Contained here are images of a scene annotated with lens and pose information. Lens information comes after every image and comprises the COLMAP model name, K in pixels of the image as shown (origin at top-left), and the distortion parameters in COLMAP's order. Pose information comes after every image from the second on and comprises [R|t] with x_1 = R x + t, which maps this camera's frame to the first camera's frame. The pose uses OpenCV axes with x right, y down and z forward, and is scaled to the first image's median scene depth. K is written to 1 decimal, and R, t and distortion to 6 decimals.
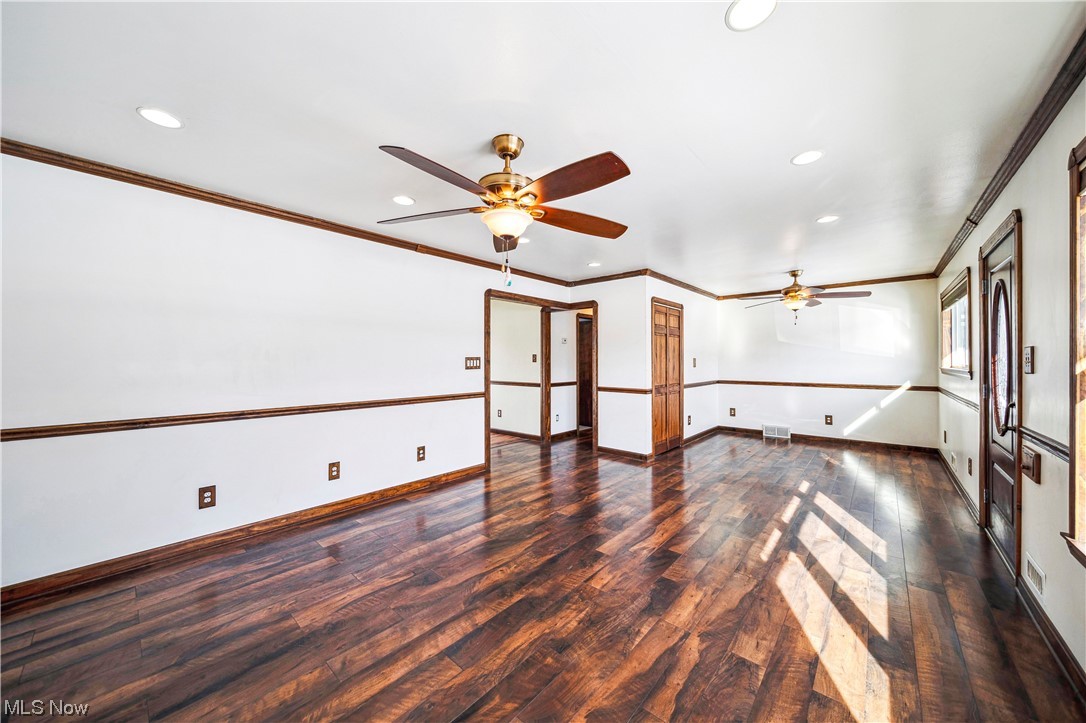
lens RADIAL K [[379.4, 0, 540.4], [0, 379.4, 358.4], [0, 0, 1]] dist [0.000955, 0.000051]
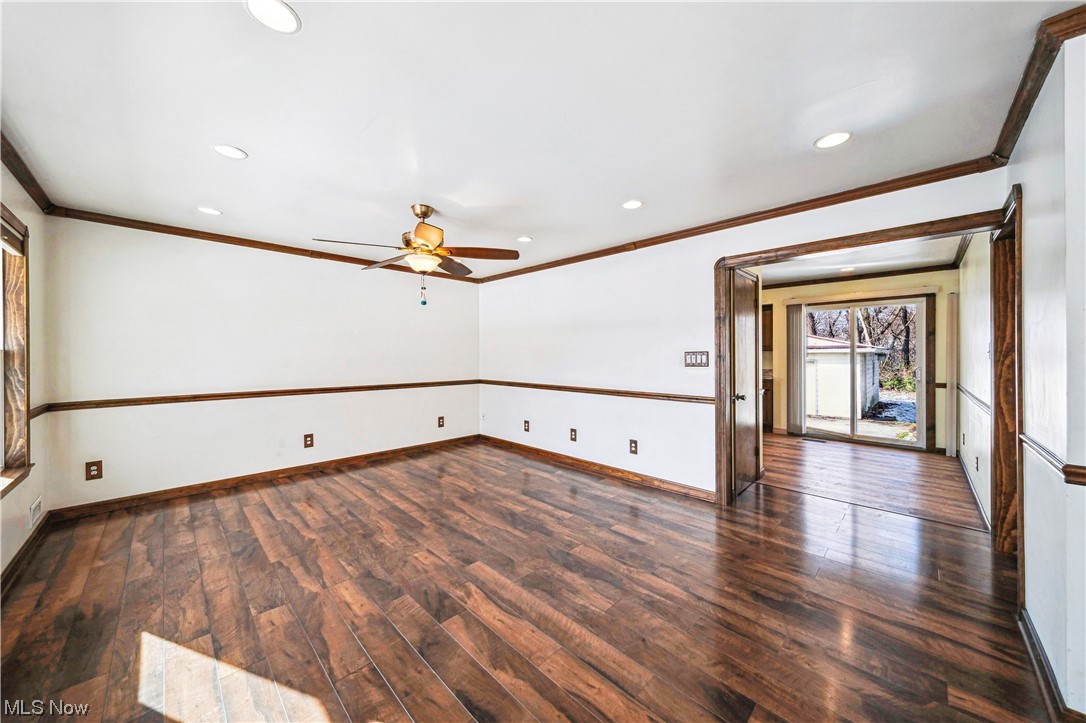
lens RADIAL K [[377.2, 0, 545.3], [0, 377.2, 354.1], [0, 0, 1]] dist [-0.000537, -0.000309]
pose [[-0.049364, -0.001544, -0.998780, 1.050526], [0.006142, 0.999979, -0.001850, 0.002827], [0.998762, -0.006225, -0.049353, 1.201853]]
